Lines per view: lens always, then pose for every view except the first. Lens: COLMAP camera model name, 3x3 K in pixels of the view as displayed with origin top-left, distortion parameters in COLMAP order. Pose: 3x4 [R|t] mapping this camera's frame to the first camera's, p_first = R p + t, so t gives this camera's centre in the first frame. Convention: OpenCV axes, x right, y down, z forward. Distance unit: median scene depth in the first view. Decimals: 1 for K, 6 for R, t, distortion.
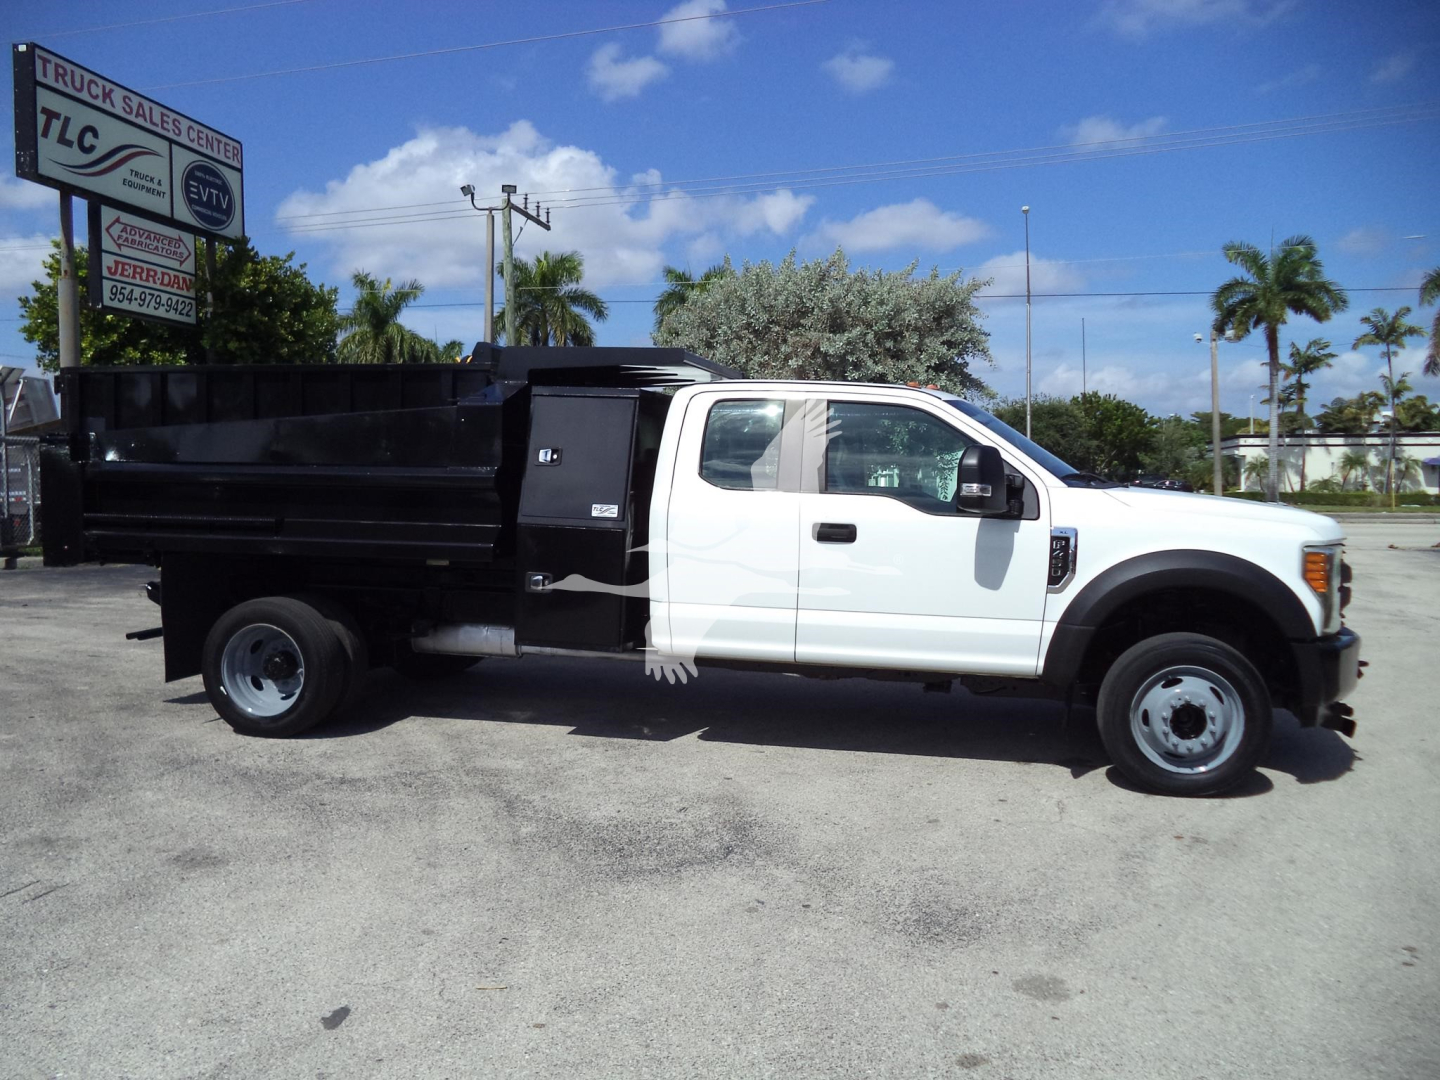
lens RADIAL K [[1157.5, 0, 715.3], [0, 1157.5, 545.5], [0, 0, 1]] dist [-0.019397, -0.016733]
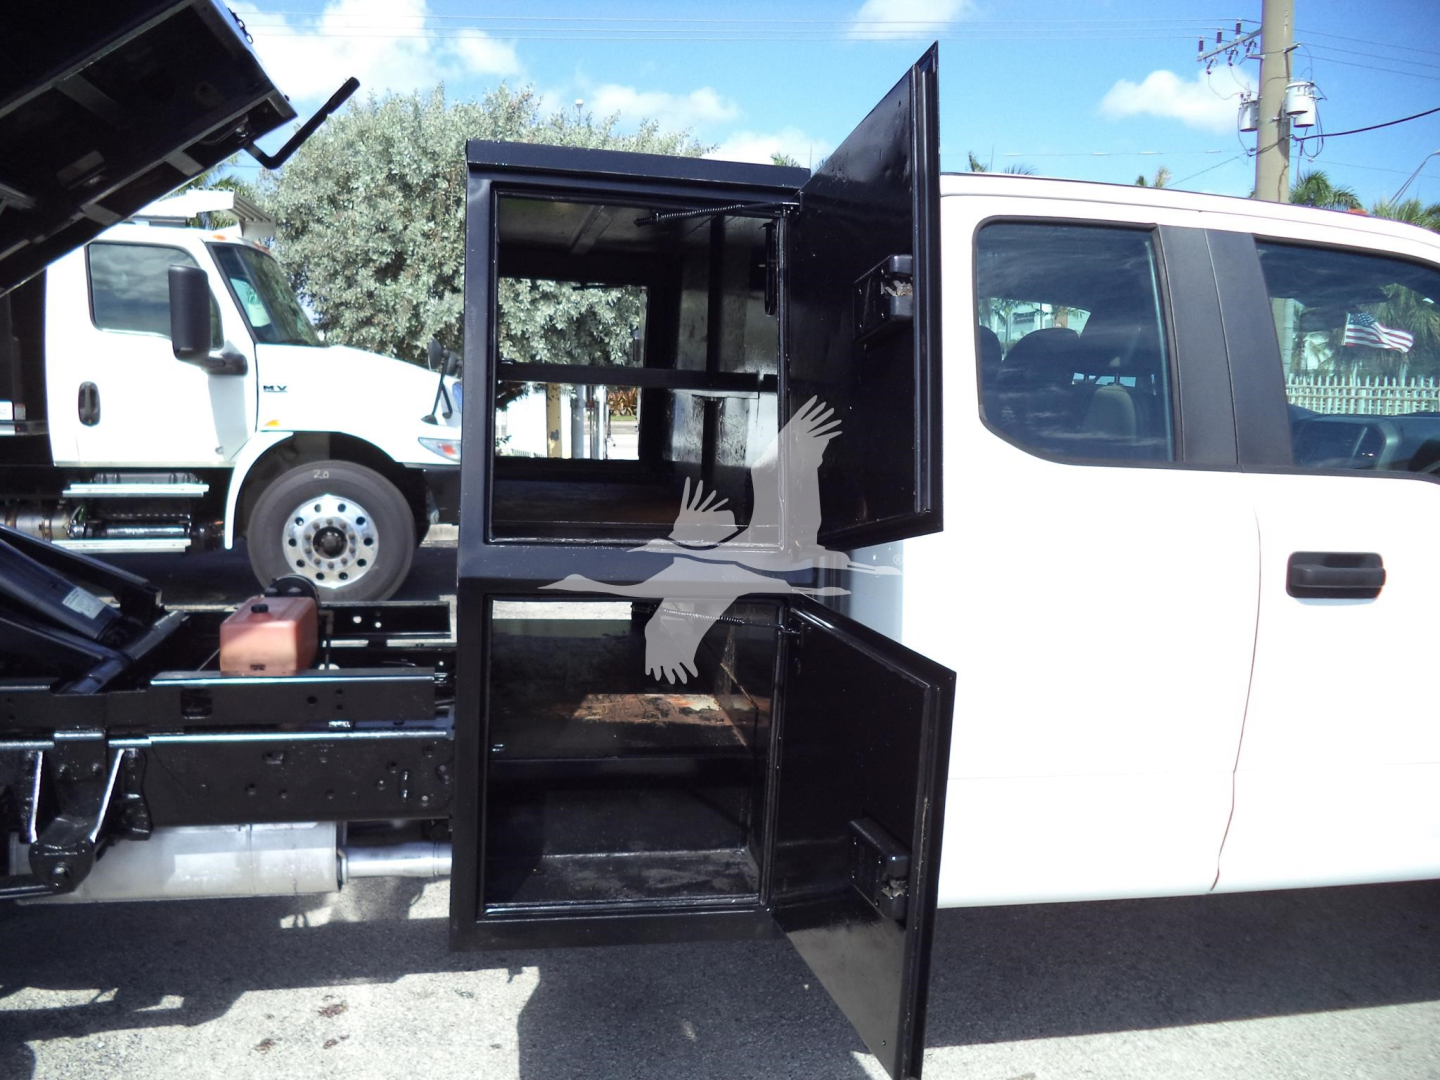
lens RADIAL K [[1158.9, 0, 720.0], [0, 1158.9, 540.0], [0, 0, 1]] dist [-0.028126, -0.004690]
pose [[0.913069, -0.044858, 0.405329, -0.078263], [0.015557, 0.997040, 0.075299, -0.017661], [-0.407507, -0.062447, 0.911064, 0.235244]]
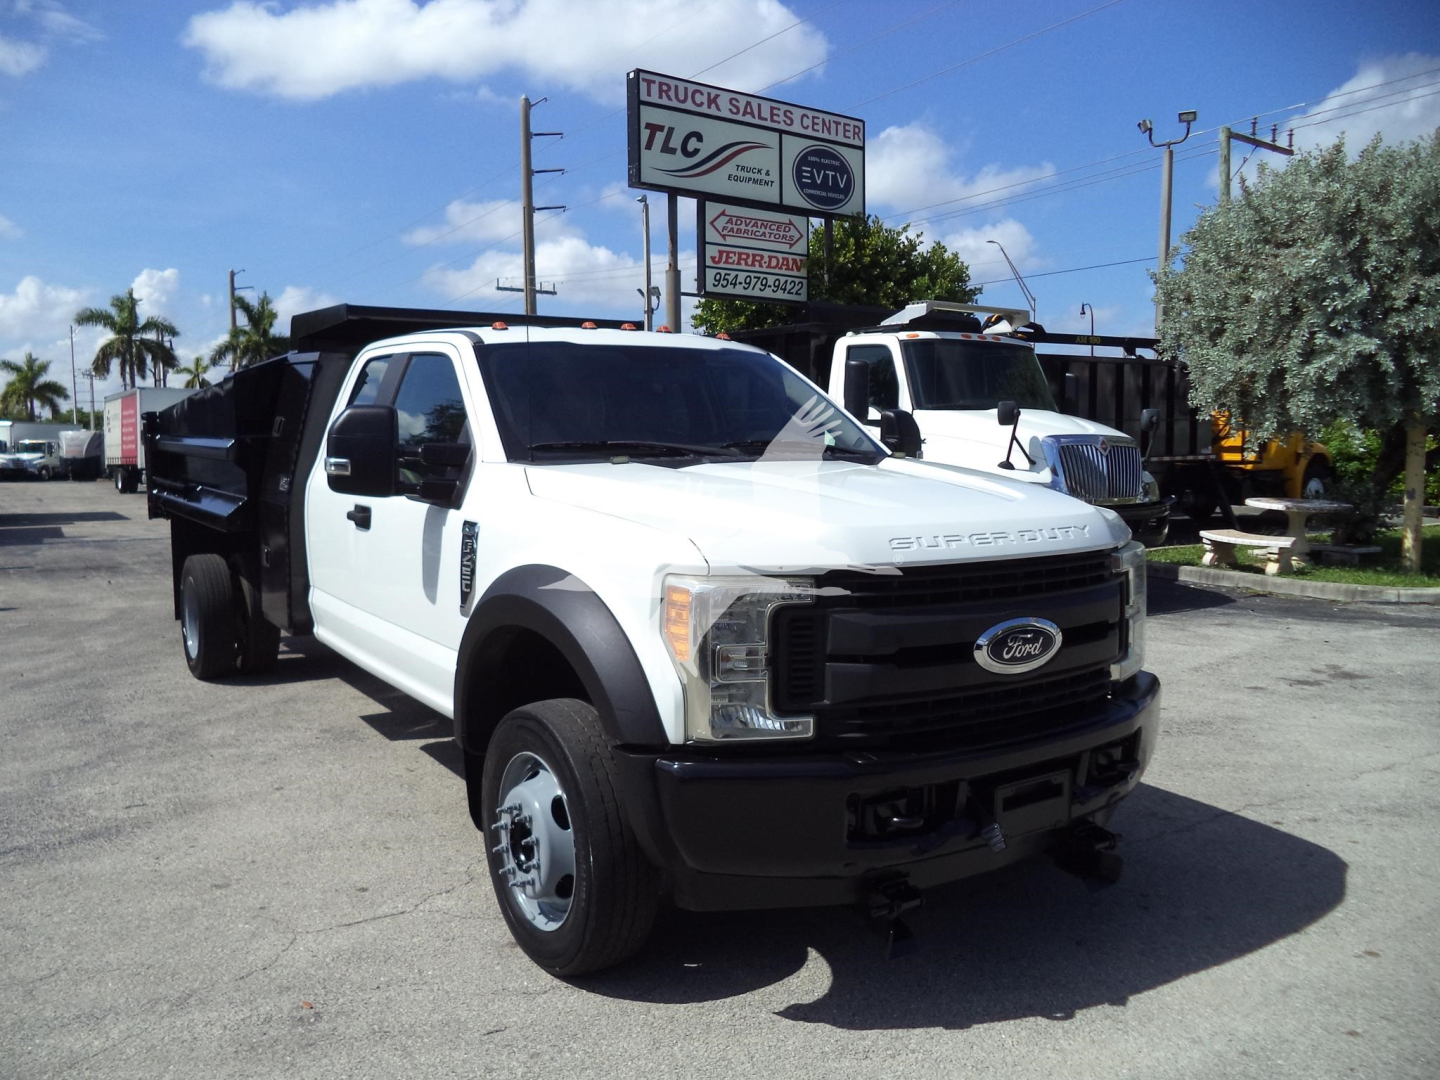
lens RADIAL K [[1166.8, 0, 720.0], [0, 1166.8, 540.0], [0, 0, 1]] dist [-0.026335, -0.006416]
pose [[0.736700, 0.054691, -0.674004, 0.269305], [-0.040319, 0.998503, 0.036953, -0.011036], [0.675016, -0.000048, 0.737803, 0.182282]]
